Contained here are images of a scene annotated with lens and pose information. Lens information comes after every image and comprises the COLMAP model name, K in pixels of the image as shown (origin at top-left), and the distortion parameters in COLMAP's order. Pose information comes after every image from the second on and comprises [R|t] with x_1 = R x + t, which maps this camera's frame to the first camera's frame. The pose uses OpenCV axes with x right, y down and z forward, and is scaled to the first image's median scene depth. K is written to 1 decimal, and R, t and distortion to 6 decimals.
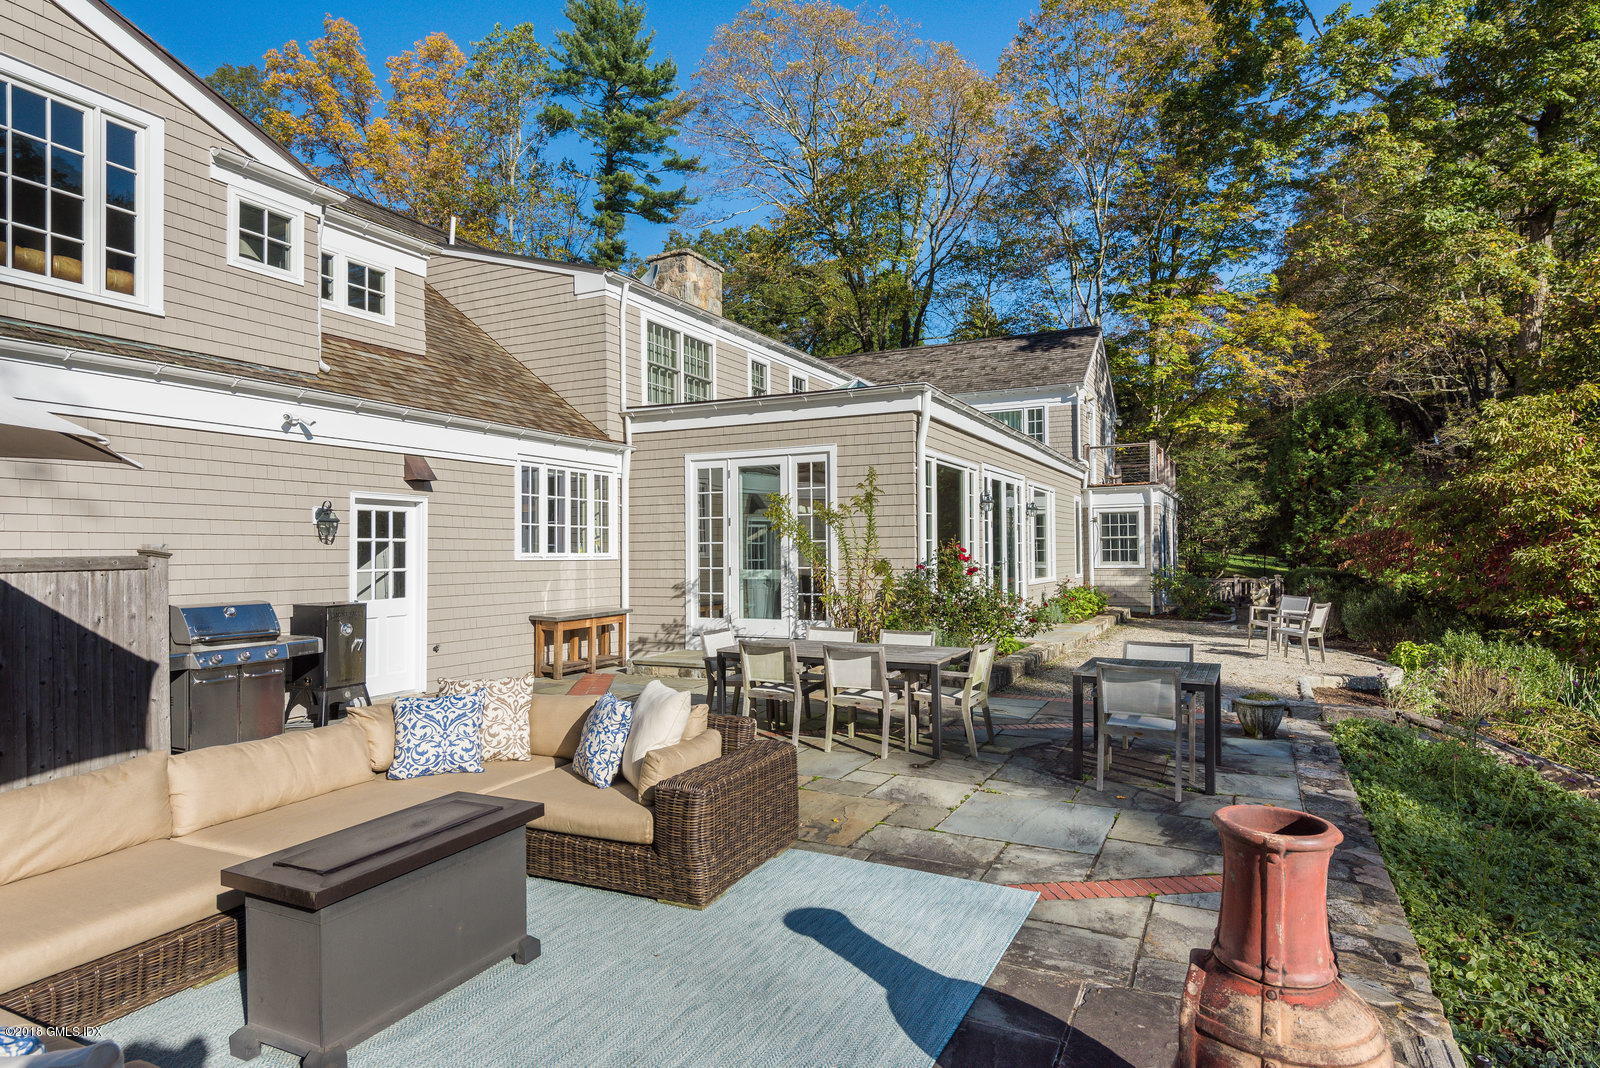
lens RADIAL K [[892.7, 0, 797.3], [0, 892.7, 538.9], [0, 0, 1]] dist [0.005021, -0.000168]
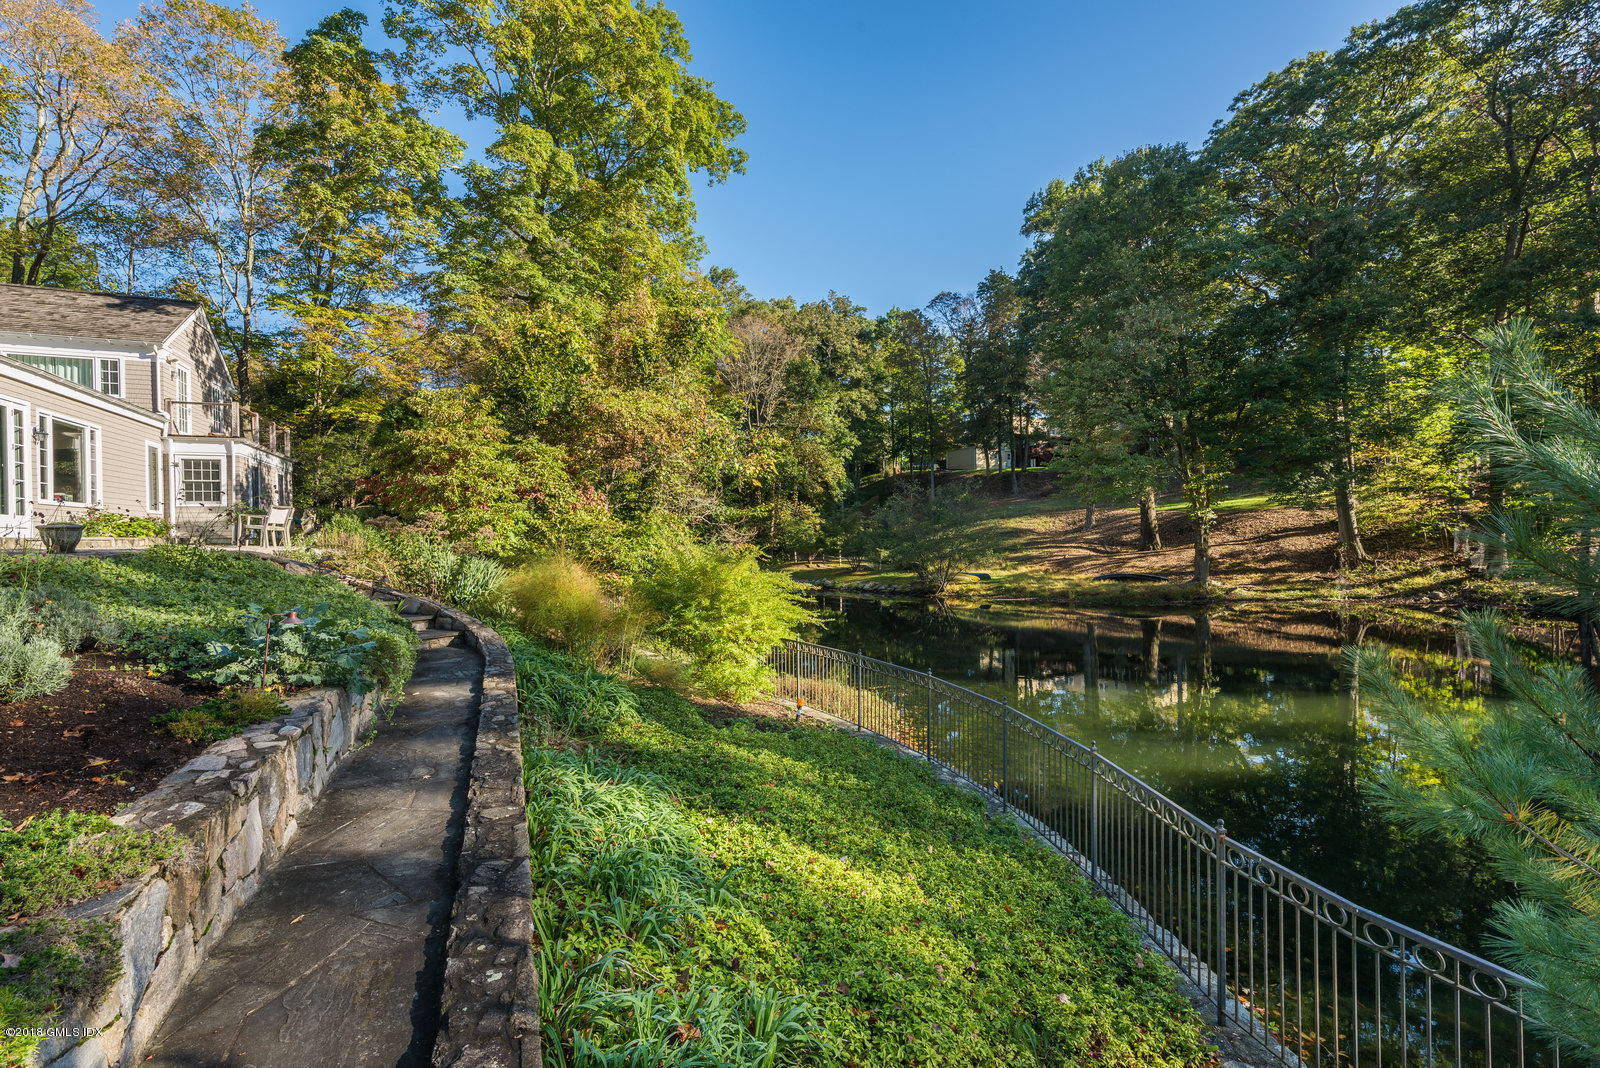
lens RADIAL K [[701.5, 0, 797.3], [0, 701.5, 535.1], [0, 0, 1]] dist [0.004777, -0.003297]
pose [[0.627235, -0.004216, 0.778819, 0.124722], [-0.001676, 0.999976, 0.006763, 0.059473], [-0.778828, -0.005547, 0.627213, -0.185535]]
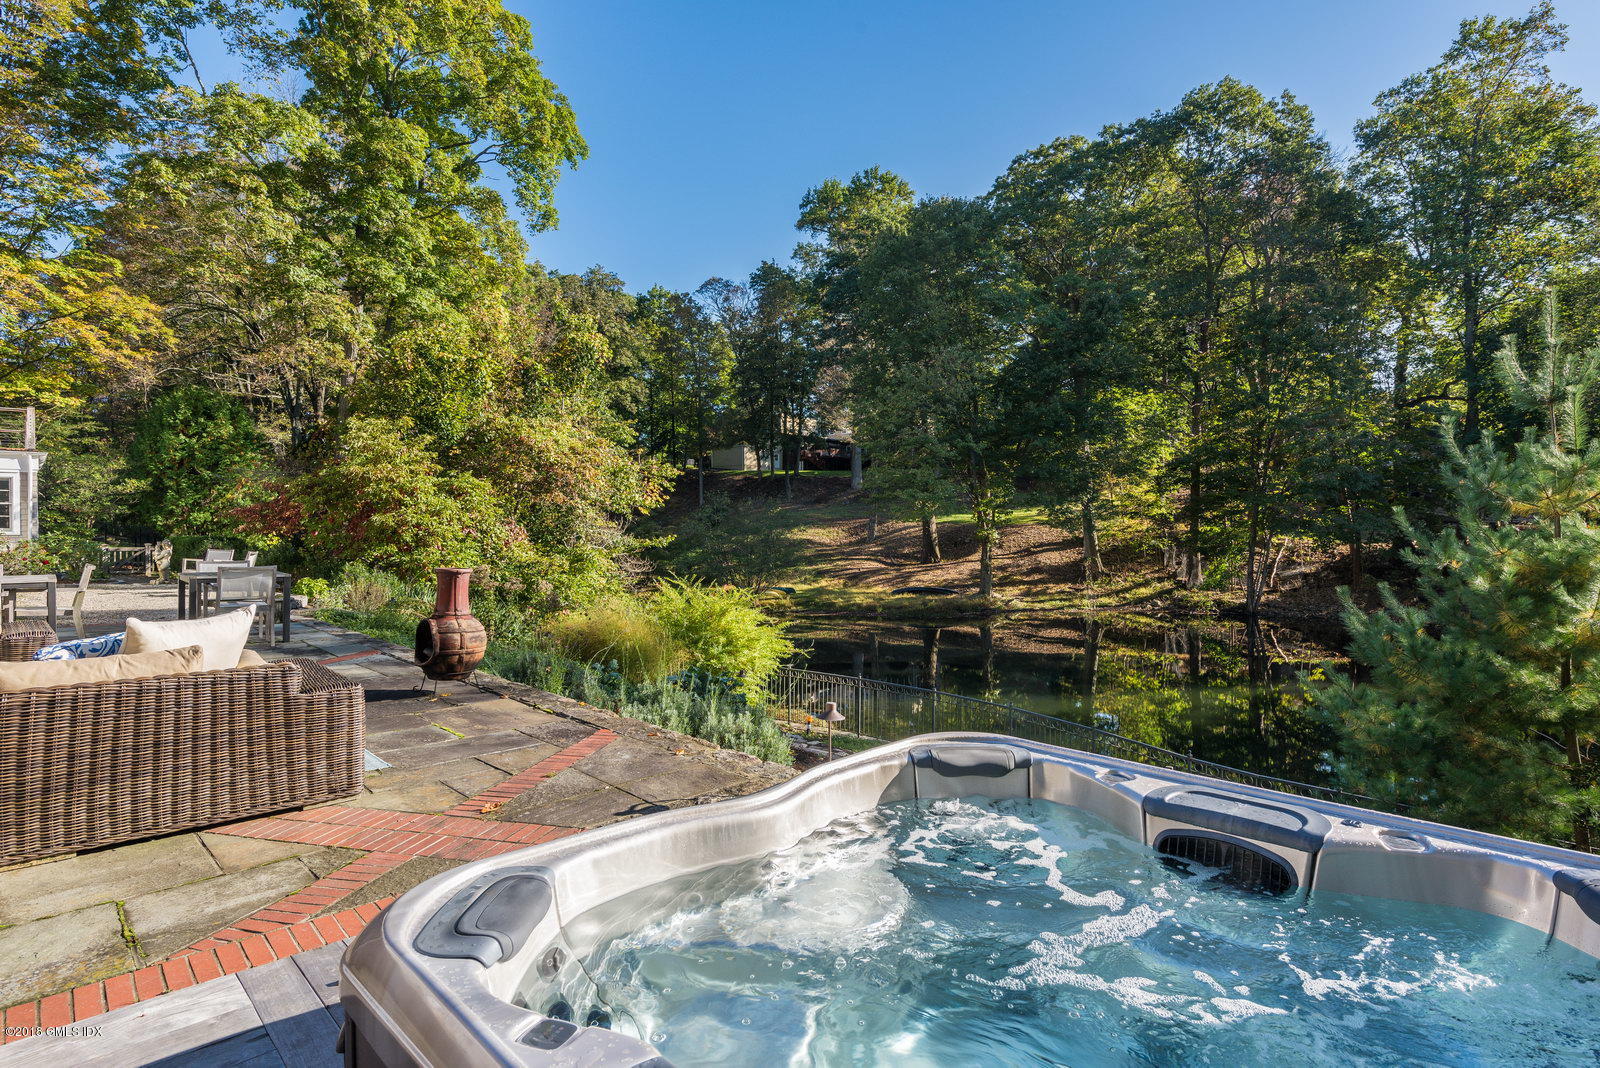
lens RADIAL K [[806.4, 0, 795.8], [0, 806.4, 533.1], [0, 0, 1]] dist [0.001694, -0.000199]
pose [[0.326059, 0.002300, 0.945347, -0.164458], [-0.012526, 0.999920, 0.001887, 0.017109], [-0.945267, -0.012457, 0.326061, -0.095349]]
